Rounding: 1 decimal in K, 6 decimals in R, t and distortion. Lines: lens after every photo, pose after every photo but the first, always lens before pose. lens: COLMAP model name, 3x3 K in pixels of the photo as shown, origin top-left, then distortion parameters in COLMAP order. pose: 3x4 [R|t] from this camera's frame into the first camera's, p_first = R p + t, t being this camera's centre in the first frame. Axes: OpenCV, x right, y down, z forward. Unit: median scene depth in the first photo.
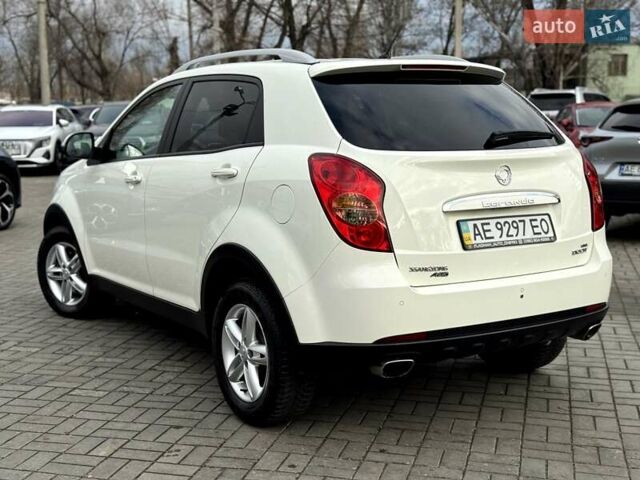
lens RADIAL K [[896.7, 0, 321.3], [0, 896.7, 236.4], [0, 0, 1]] dist [0.116192, 0.000000]
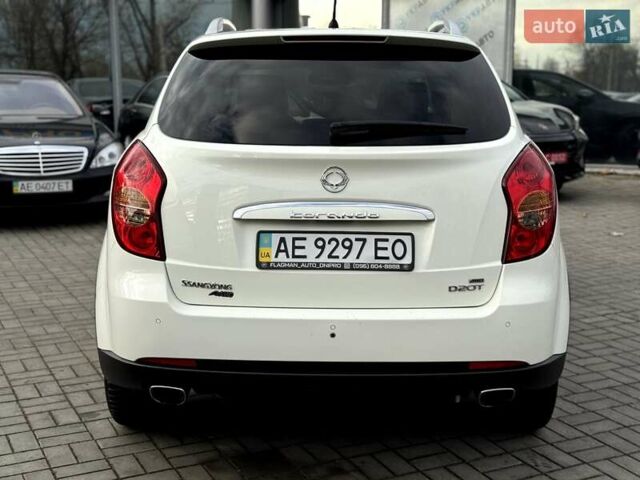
lens RADIAL K [[896.7, 0, 320.5], [0, 896.7, 240.0], [0, 0, 1]] dist [0.116192, 0.000000]
pose [[0.842375, 0.109329, -0.527685, 0.600783], [-0.082707, 0.993832, 0.073879, -0.071005], [0.532507, -0.018590, 0.846221, 0.325606]]
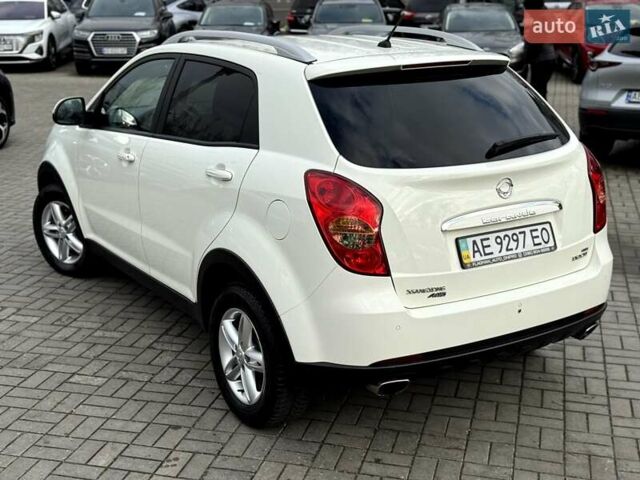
lens RADIAL K [[896.7, 0, 323.2], [0, 896.7, 240.5], [0, 0, 1]] dist [0.116192, 0.000000]
pose [[0.999999, 0.001580, 0.000639, 0.005297], [-0.001654, 0.990192, 0.139705, -0.145021], [-0.000412, -0.139706, 0.990193, 0.027270]]
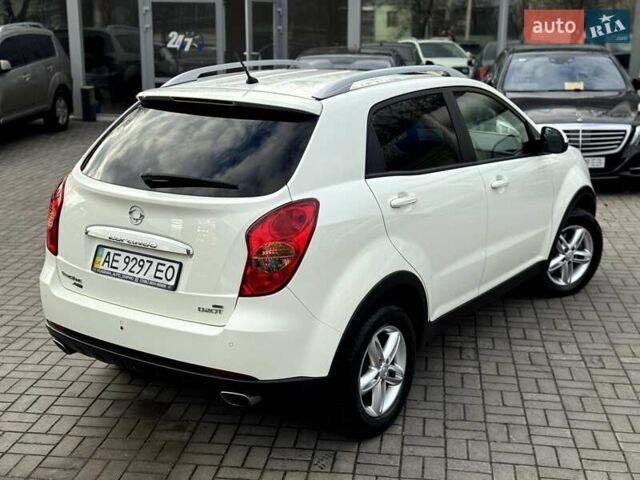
lens RADIAL K [[896.7, 0, 316.7], [0, 896.7, 241.4], [0, 0, 1]] dist [0.116192, 0.000000]
pose [[0.389838, 0.238027, -0.889589, 1.214978], [-0.117796, 0.970971, 0.208182, -0.278504], [0.913318, 0.023633, 0.406560, 0.751745]]
